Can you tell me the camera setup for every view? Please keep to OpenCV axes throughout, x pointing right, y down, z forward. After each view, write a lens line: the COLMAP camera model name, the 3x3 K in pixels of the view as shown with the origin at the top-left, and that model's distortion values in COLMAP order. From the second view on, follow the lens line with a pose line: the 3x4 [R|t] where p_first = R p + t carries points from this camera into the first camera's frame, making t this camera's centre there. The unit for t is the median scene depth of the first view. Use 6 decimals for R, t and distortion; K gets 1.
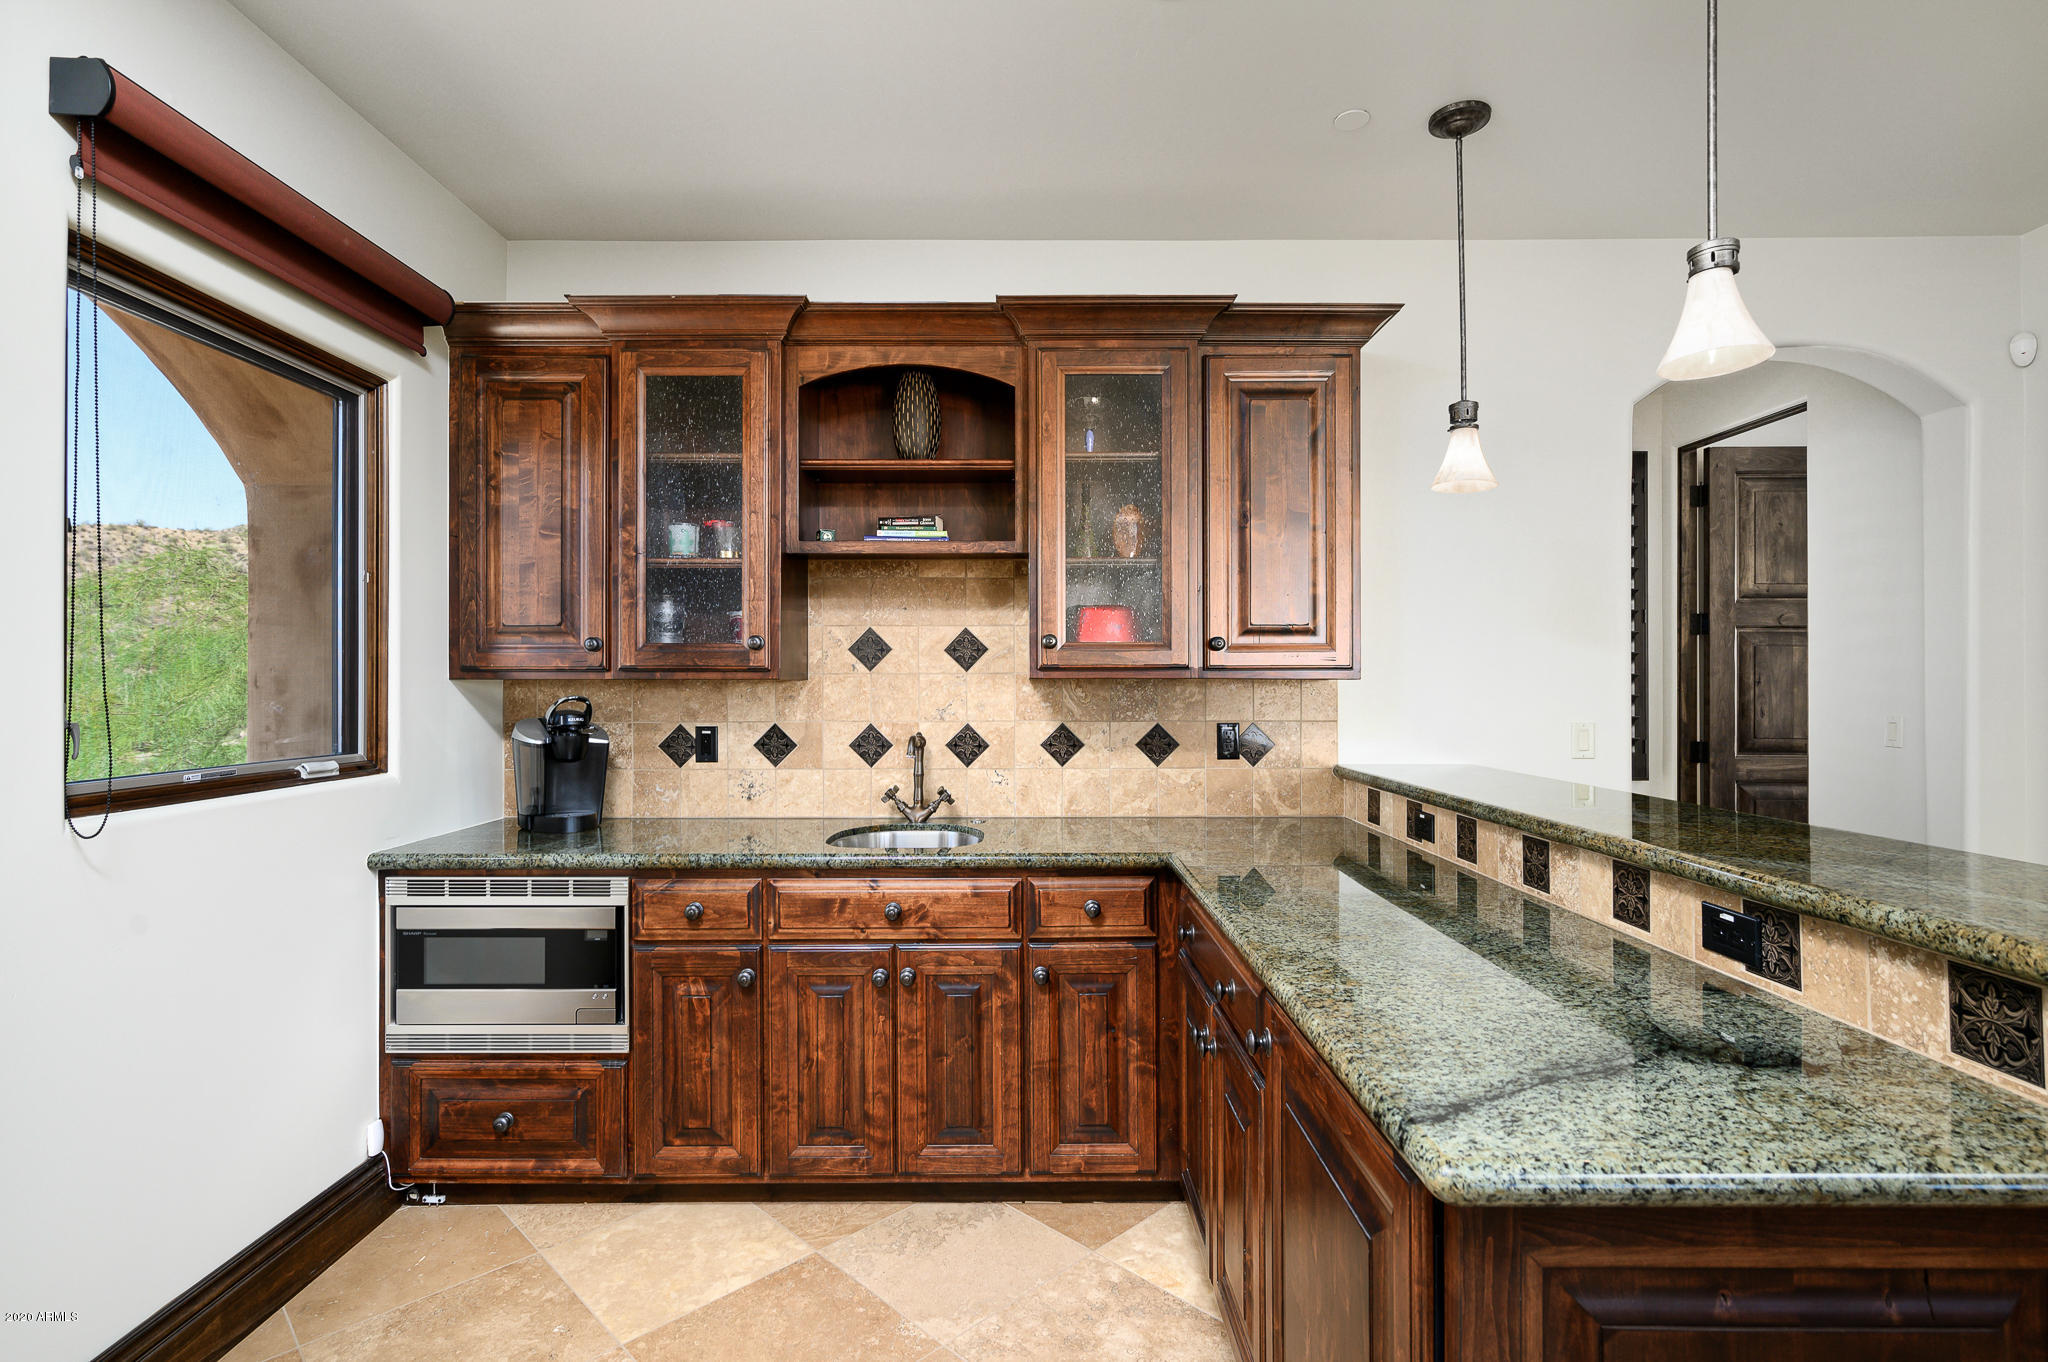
lens RADIAL K [[1024.3, 0, 1022.1], [0, 1024.3, 680.6], [0, 0, 1]] dist [-0.005115, -0.000445]
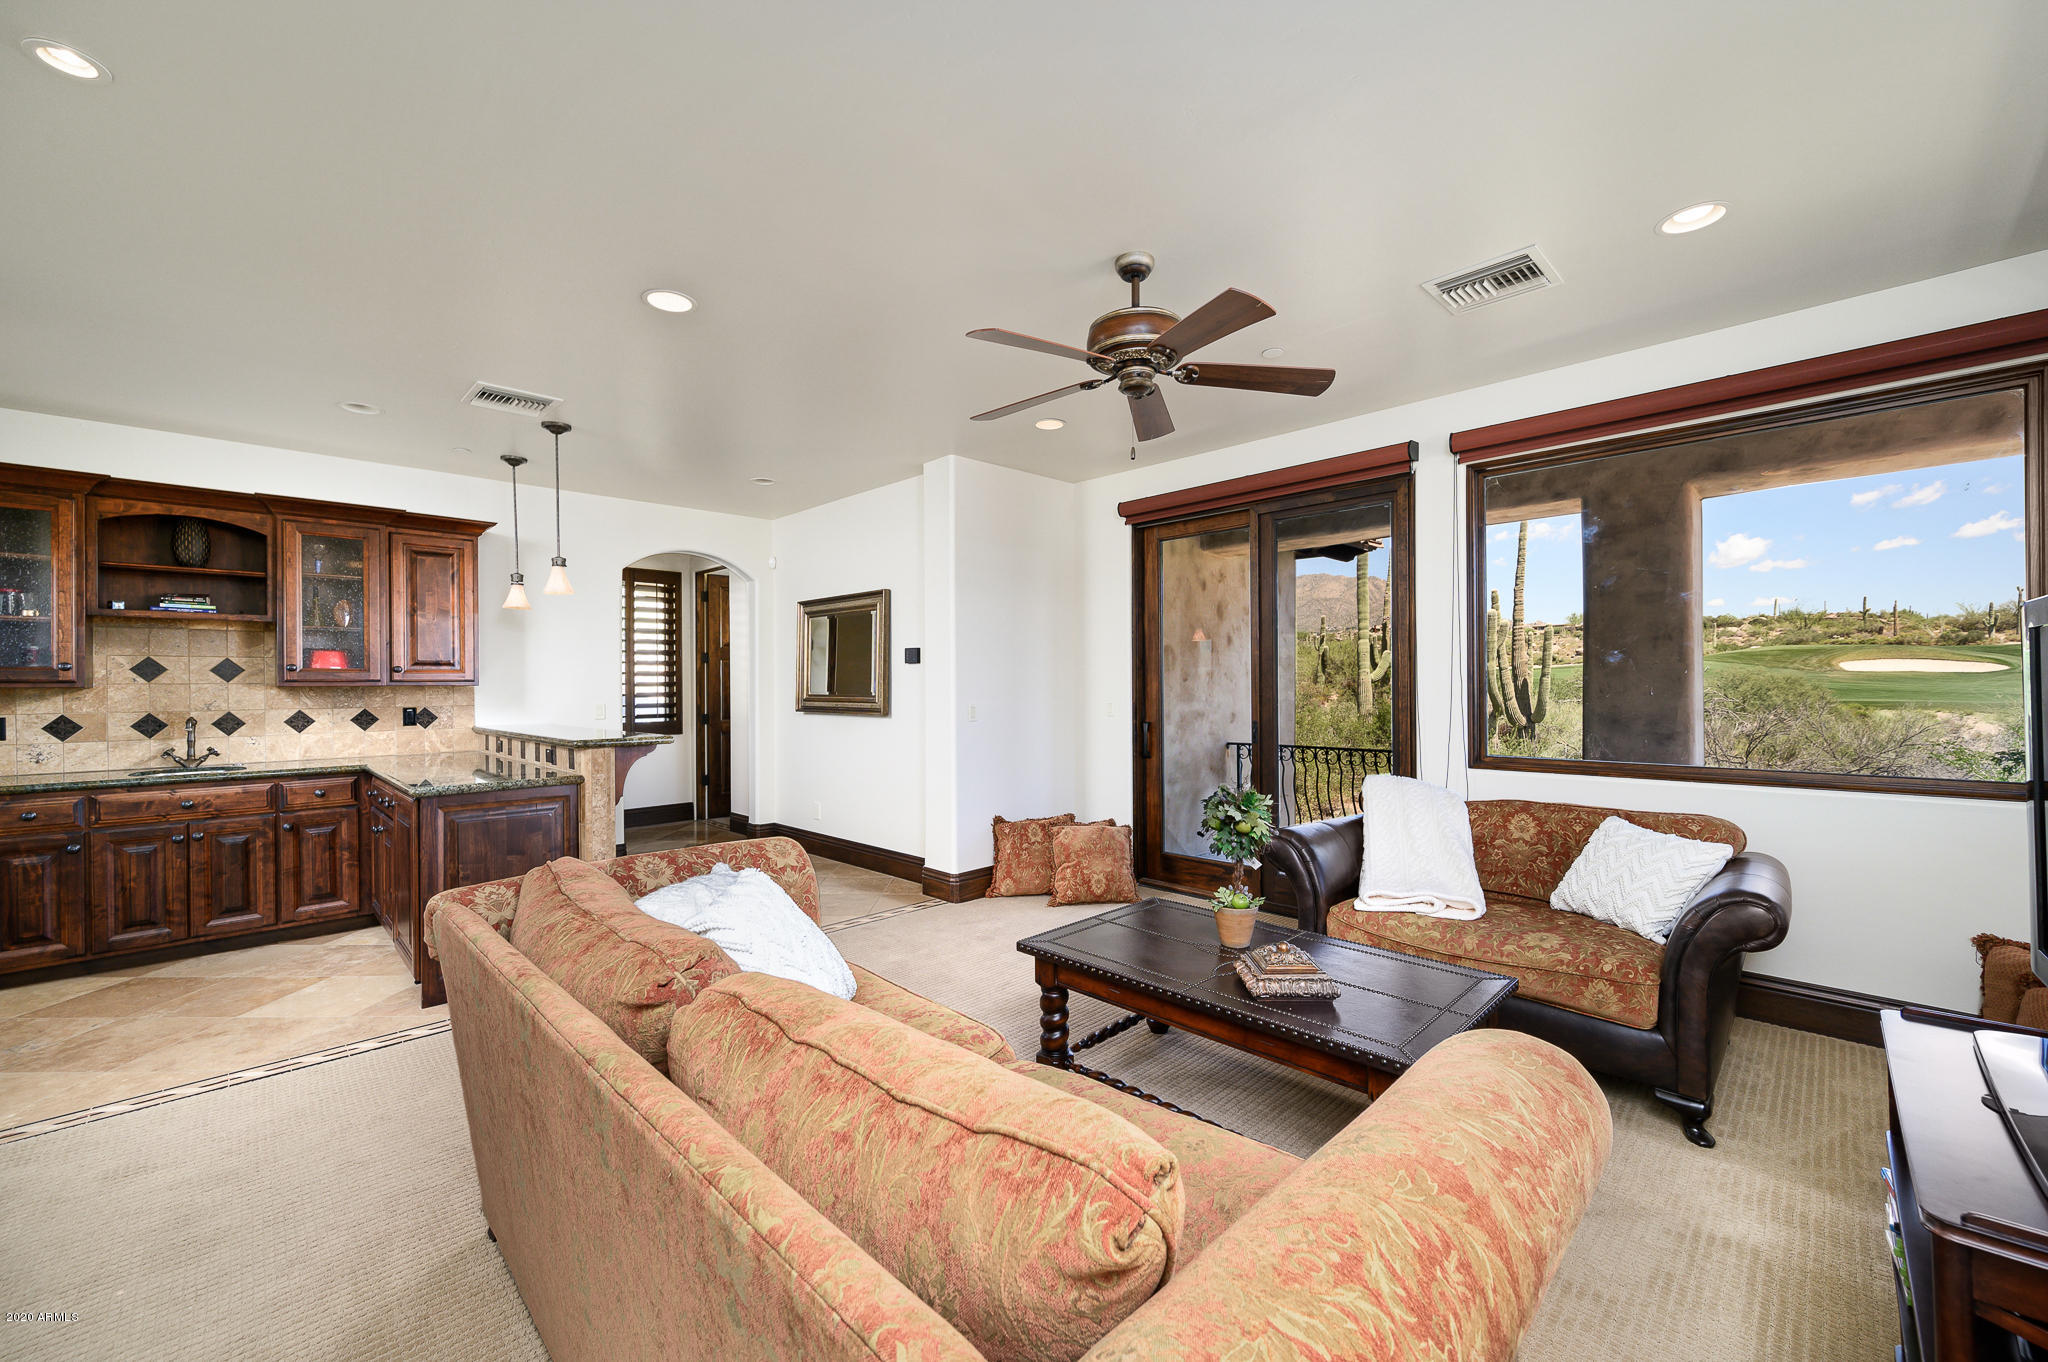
lens RADIAL K [[823.2, 0, 1029.0], [0, 823.2, 682.4], [0, 0, 1]] dist [0.000685, 0.000241]
pose [[0.714638, -0.002184, 0.699491, -0.068544], [0.002611, 0.999996, 0.000454, -0.006735], [-0.699490, 0.001502, 0.714641, -1.136121]]
